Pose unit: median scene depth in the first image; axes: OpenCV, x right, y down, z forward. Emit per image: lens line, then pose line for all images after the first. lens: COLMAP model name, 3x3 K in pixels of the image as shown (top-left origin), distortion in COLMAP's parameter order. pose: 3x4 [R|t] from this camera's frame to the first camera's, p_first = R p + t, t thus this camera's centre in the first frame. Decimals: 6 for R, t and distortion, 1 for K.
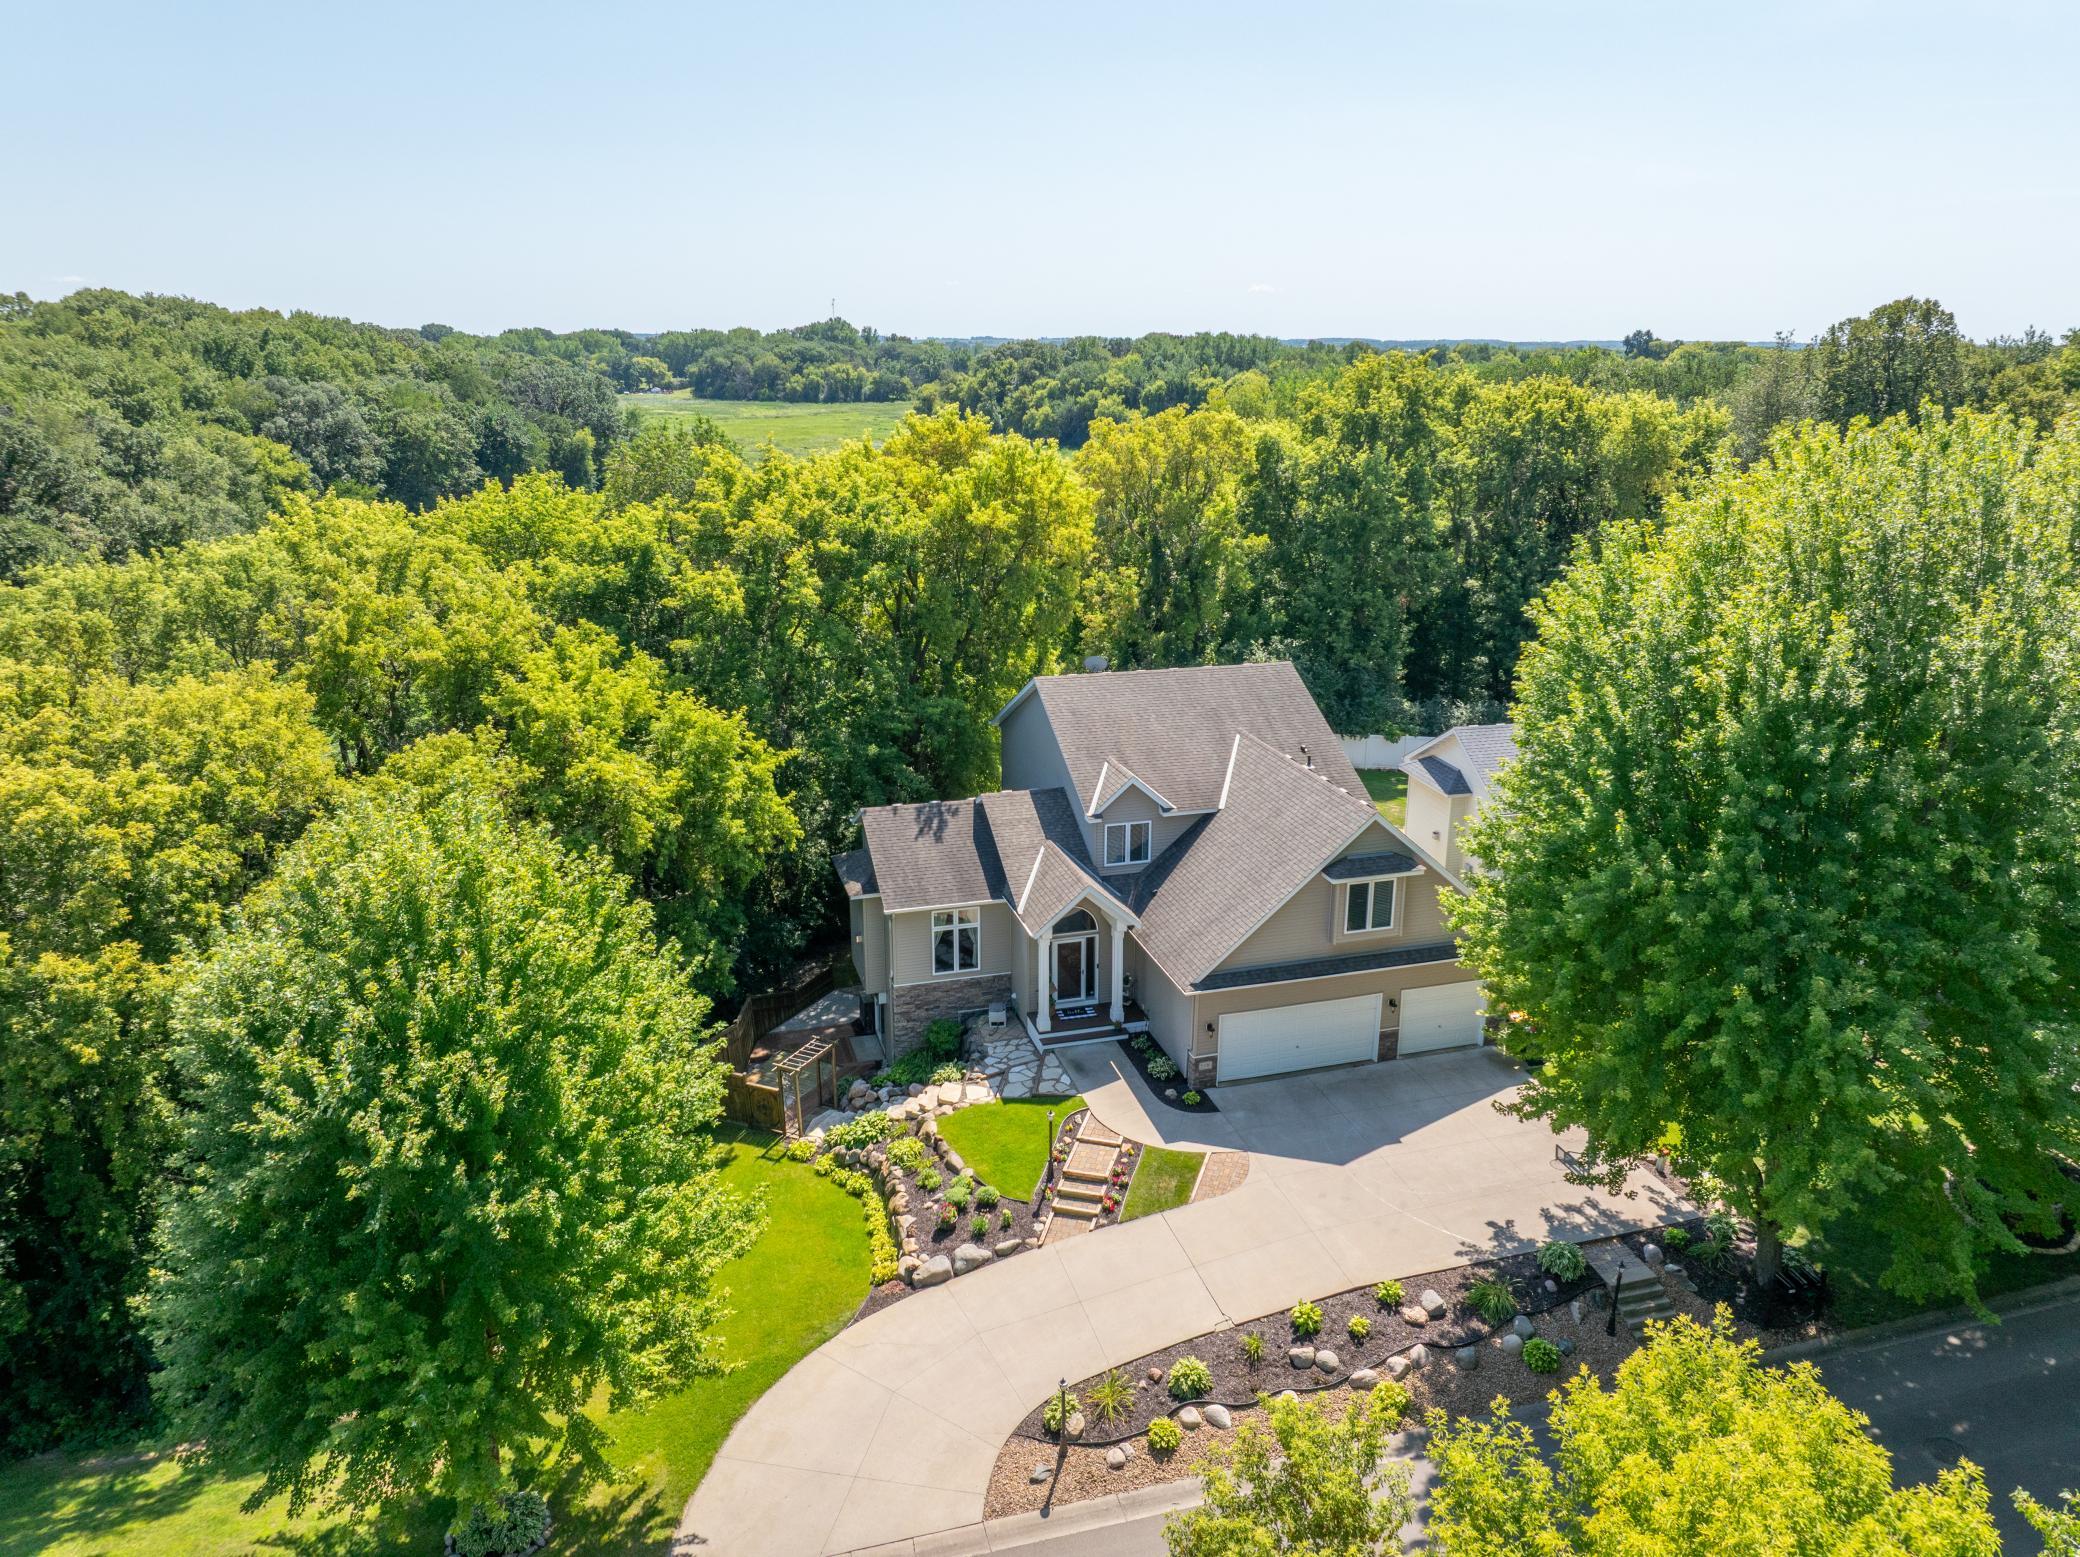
lens RADIAL K [[1457.3, 0, 1046.9], [0, 1457.3, 780.6], [0, 0, 1]] dist [-0.042724, 0.002513]
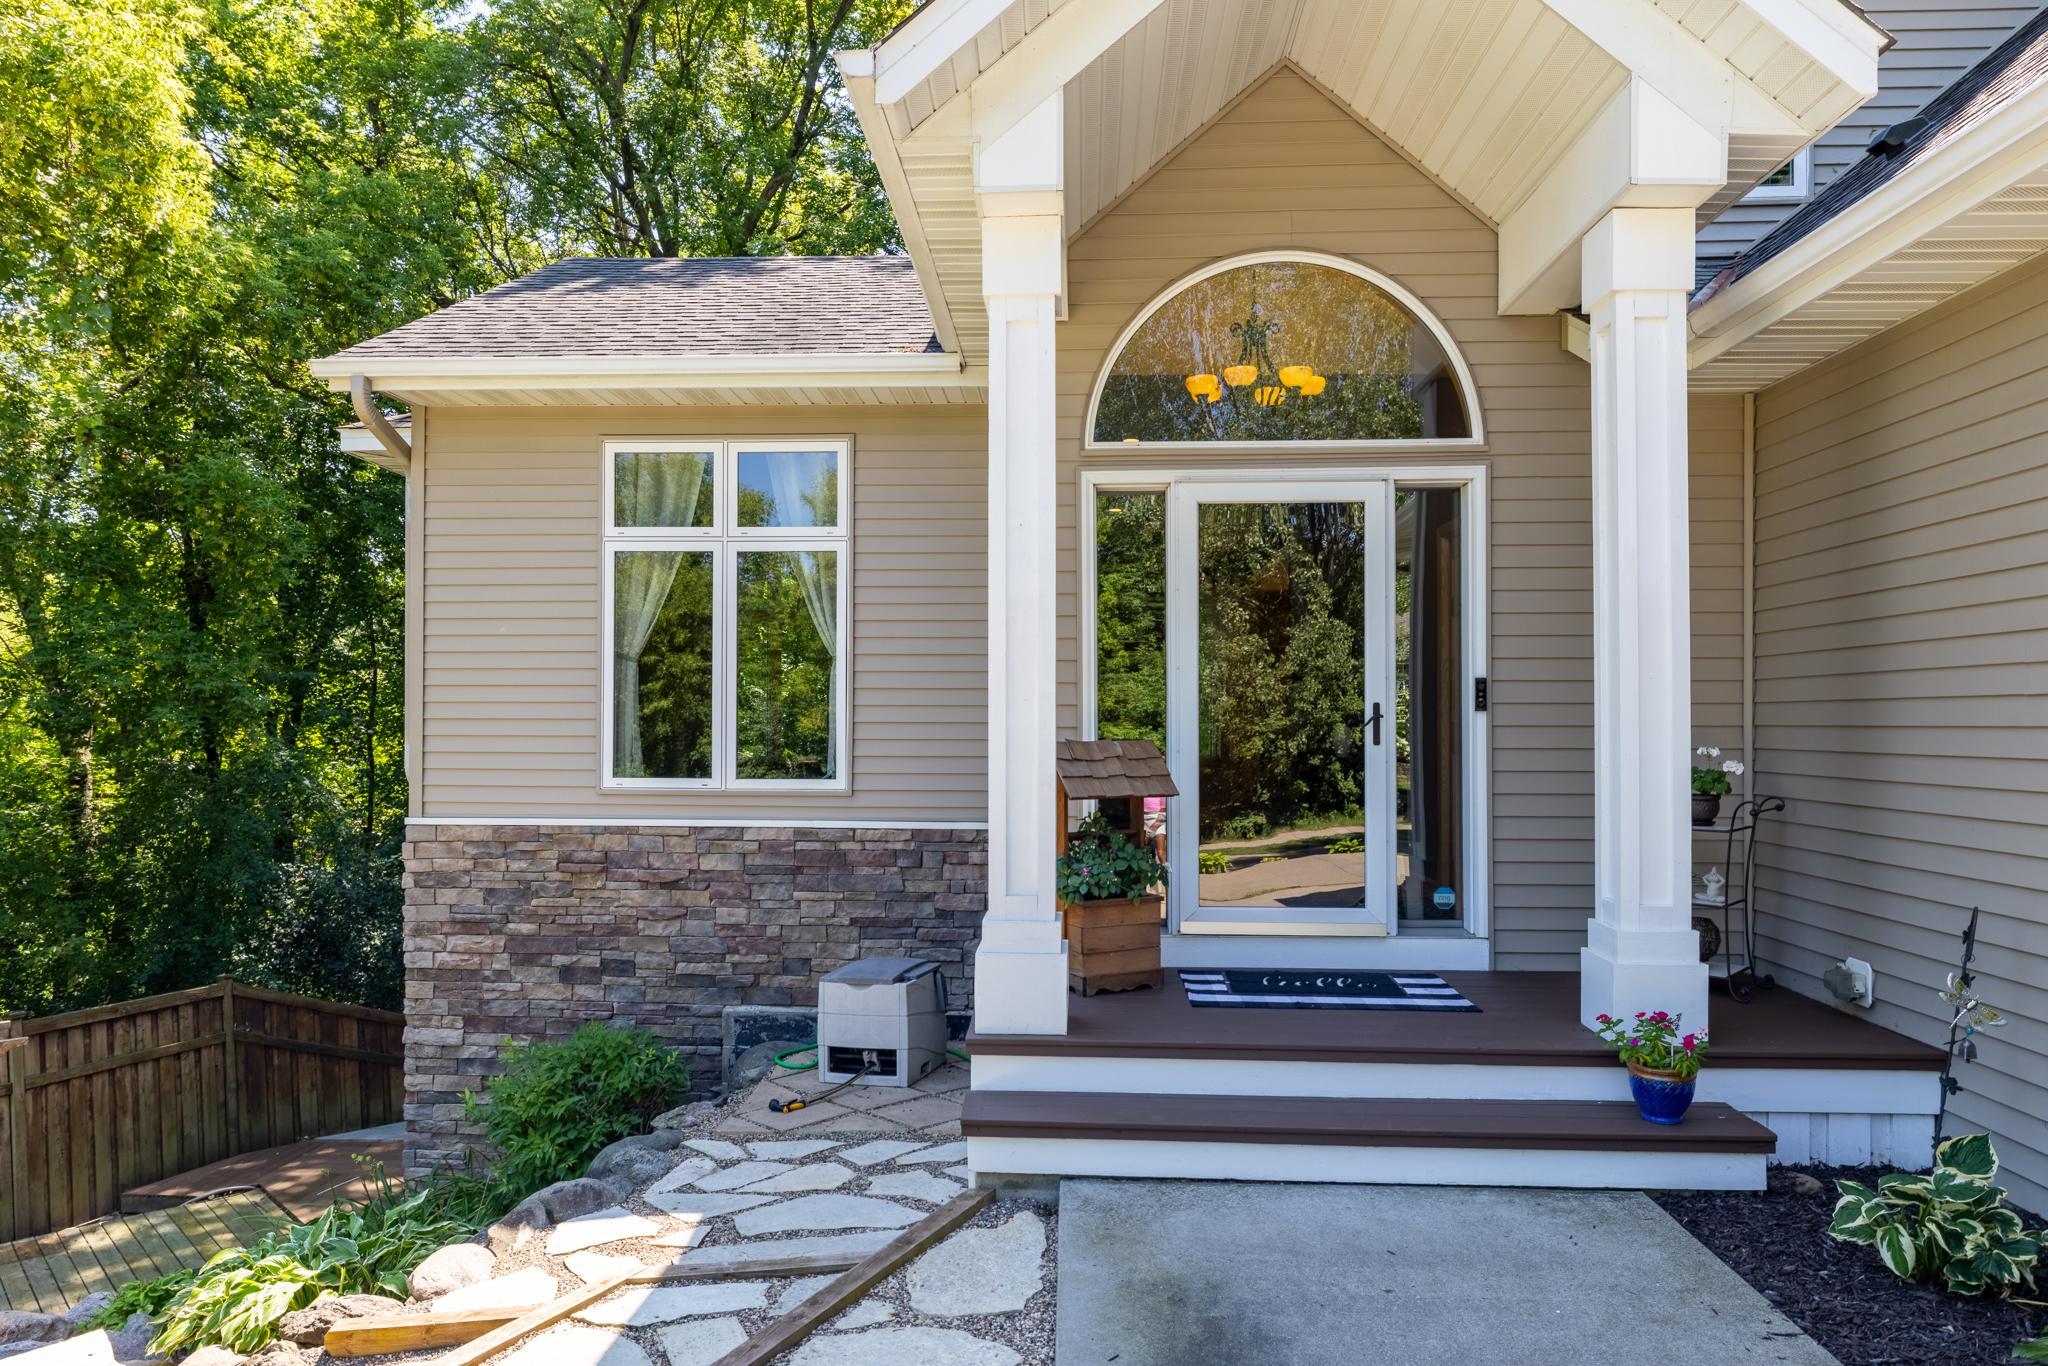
lens RADIAL K [[1330.8, 0, 1017.9], [0, 1330.8, 720.6], [0, 0, 1]] dist [-0.002798, -0.000368]
pose [[0.946939, -0.003180, -0.321397, 0.036831], [-0.093317, 0.954159, -0.284381, 0.188448], [0.307568, 0.299283, 0.903234, 0.938416]]
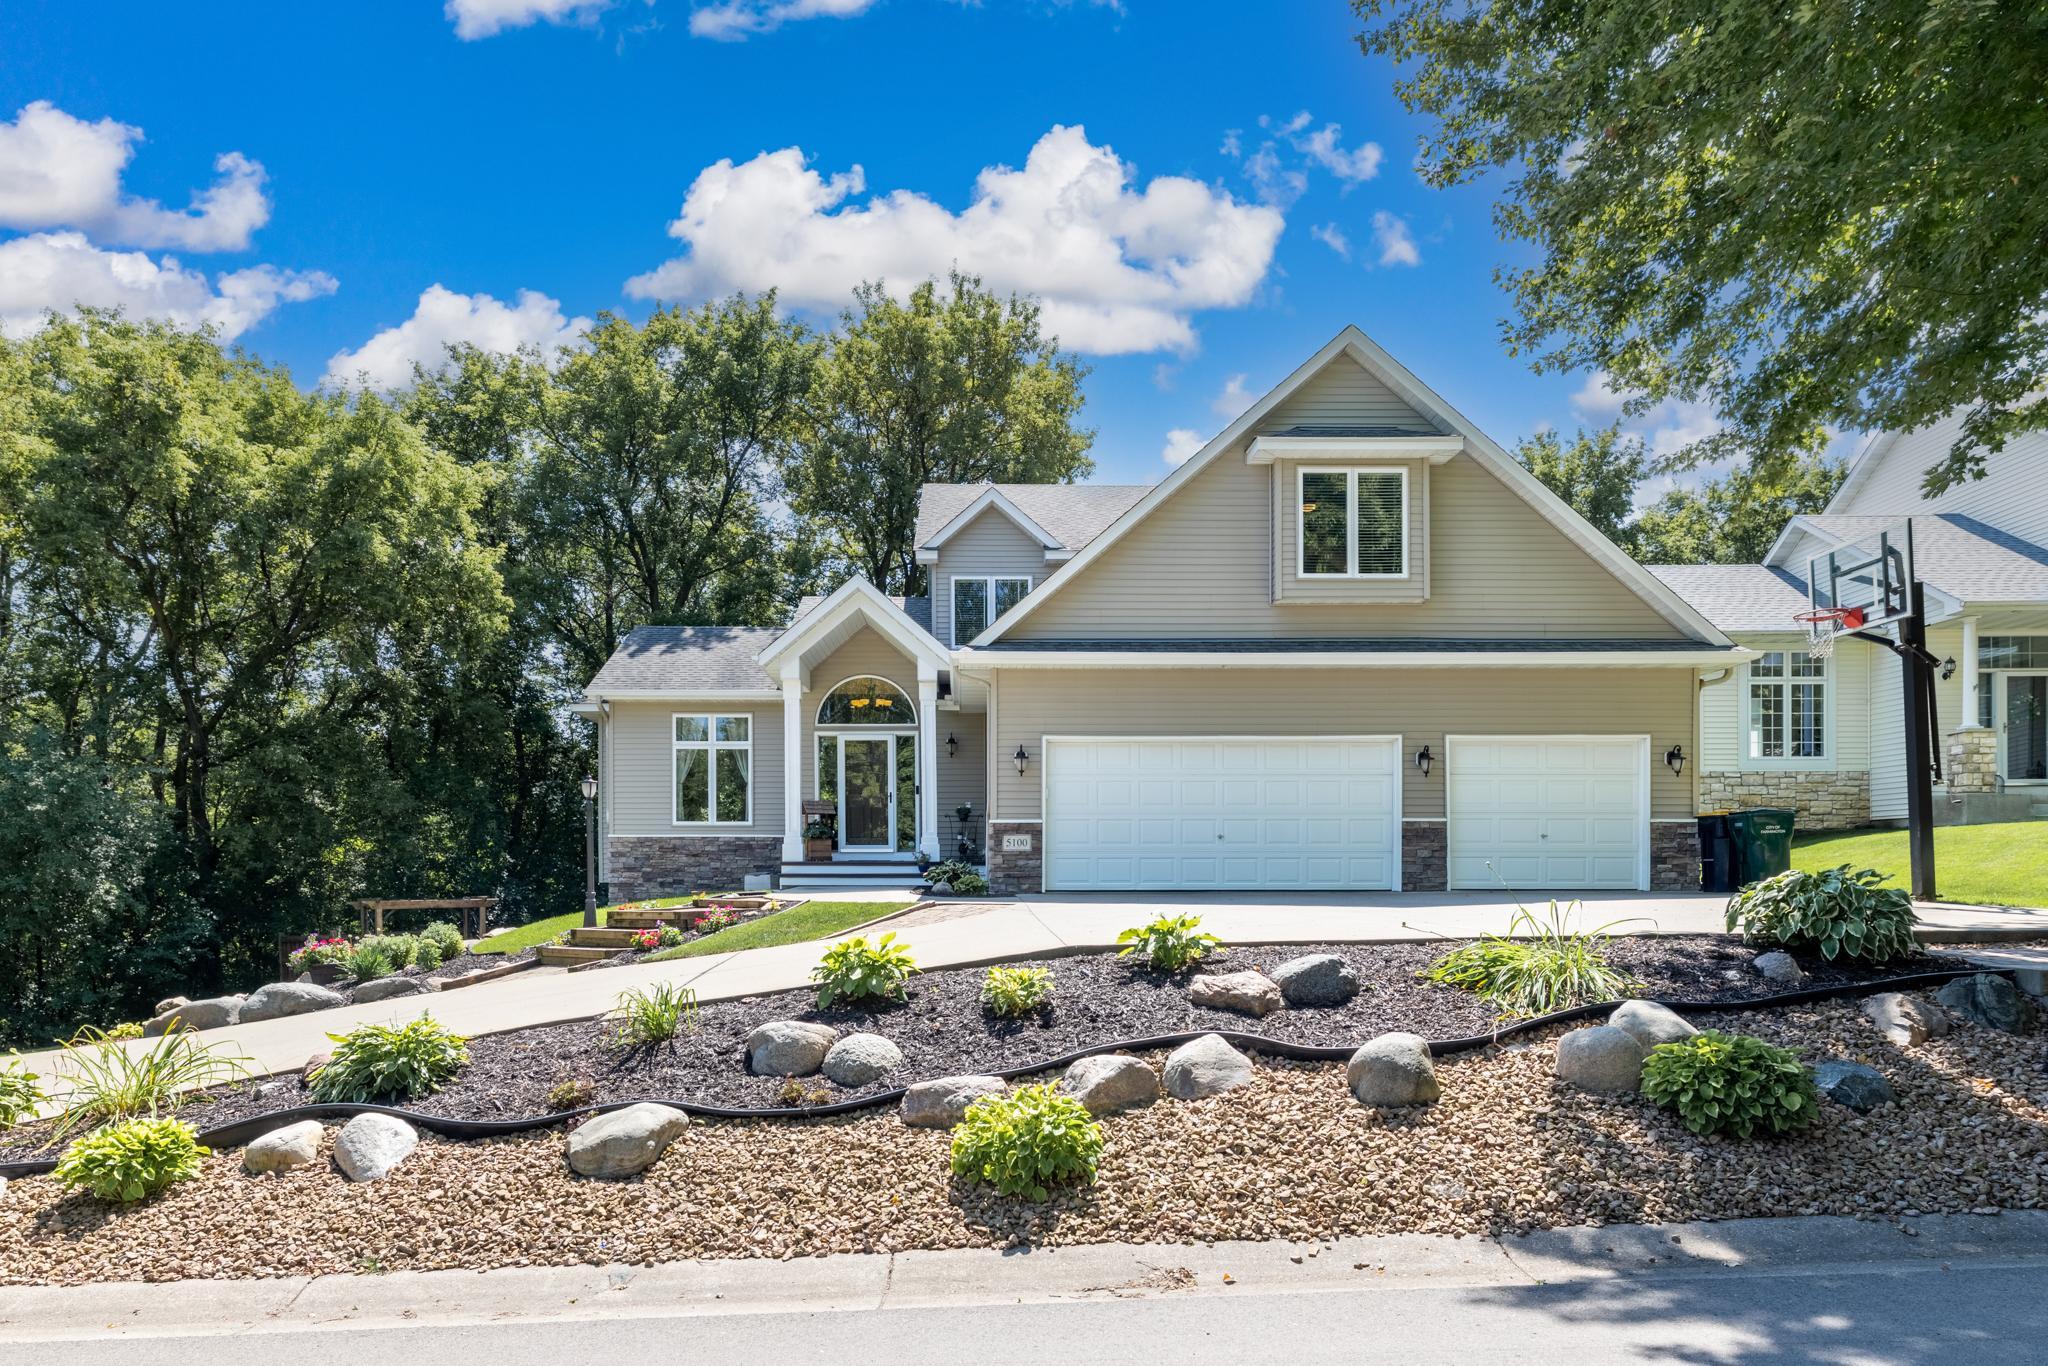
lens RADIAL K [[1308.4, 0, 981.8], [0, 1308.4, 876.1], [0, 0, 1]] dist [-0.006352, -0.001295]
pose [[0.963408, -0.006546, -0.267959, 0.216829], [-0.072858, 0.955666, -0.285297, 0.334347], [0.257947, 0.294380, 0.920220, 0.583382]]
